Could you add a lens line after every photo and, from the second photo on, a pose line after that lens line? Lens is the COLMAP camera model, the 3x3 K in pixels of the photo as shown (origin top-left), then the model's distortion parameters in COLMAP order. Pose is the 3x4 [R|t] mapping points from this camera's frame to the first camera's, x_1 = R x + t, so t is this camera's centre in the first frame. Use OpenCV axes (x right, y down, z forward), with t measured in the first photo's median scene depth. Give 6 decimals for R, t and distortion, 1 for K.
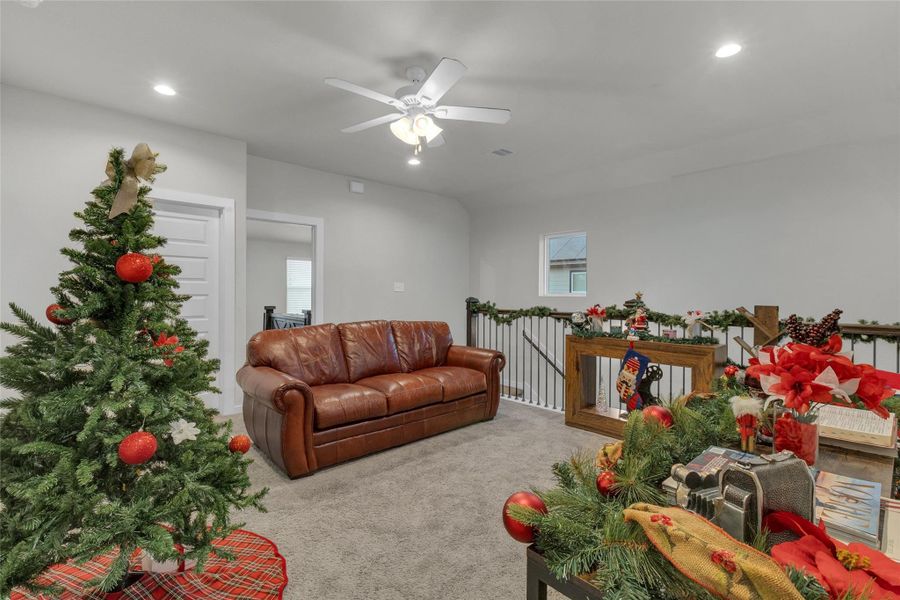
lens RADIAL K [[413.9, 0, 449.7], [0, 413.9, 296.8], [0, 0, 1]] dist [-0.000085, 0.000075]
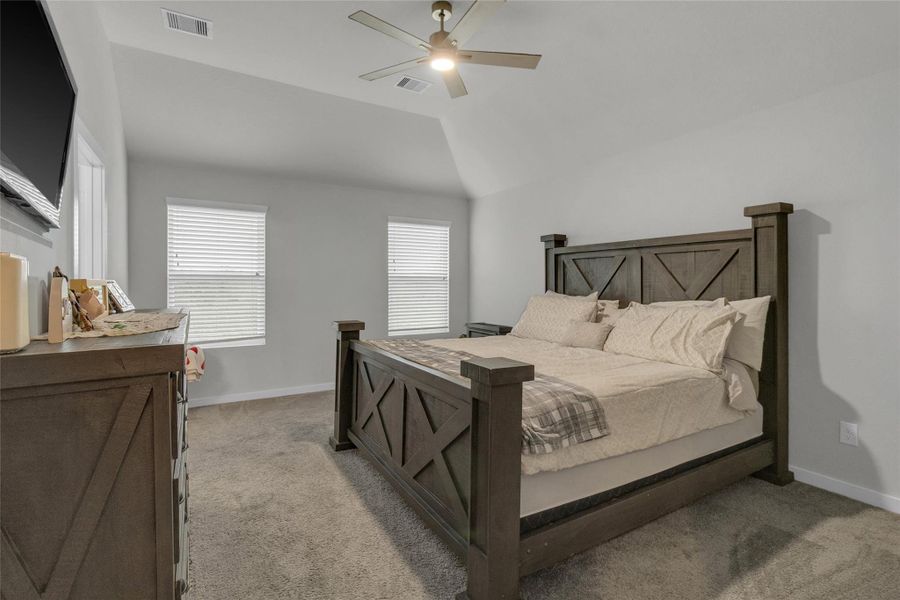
lens RADIAL K [[413.9, 0, 451.4], [0, 413.9, 290.9], [0, 0, 1]] dist [-0.000085, 0.000075]
pose [[0.978581, 0.002584, -0.205847, -0.262534], [-0.001880, 0.999992, 0.003617, -0.007892], [0.205855, -0.003152, 0.978578, 0.639296]]
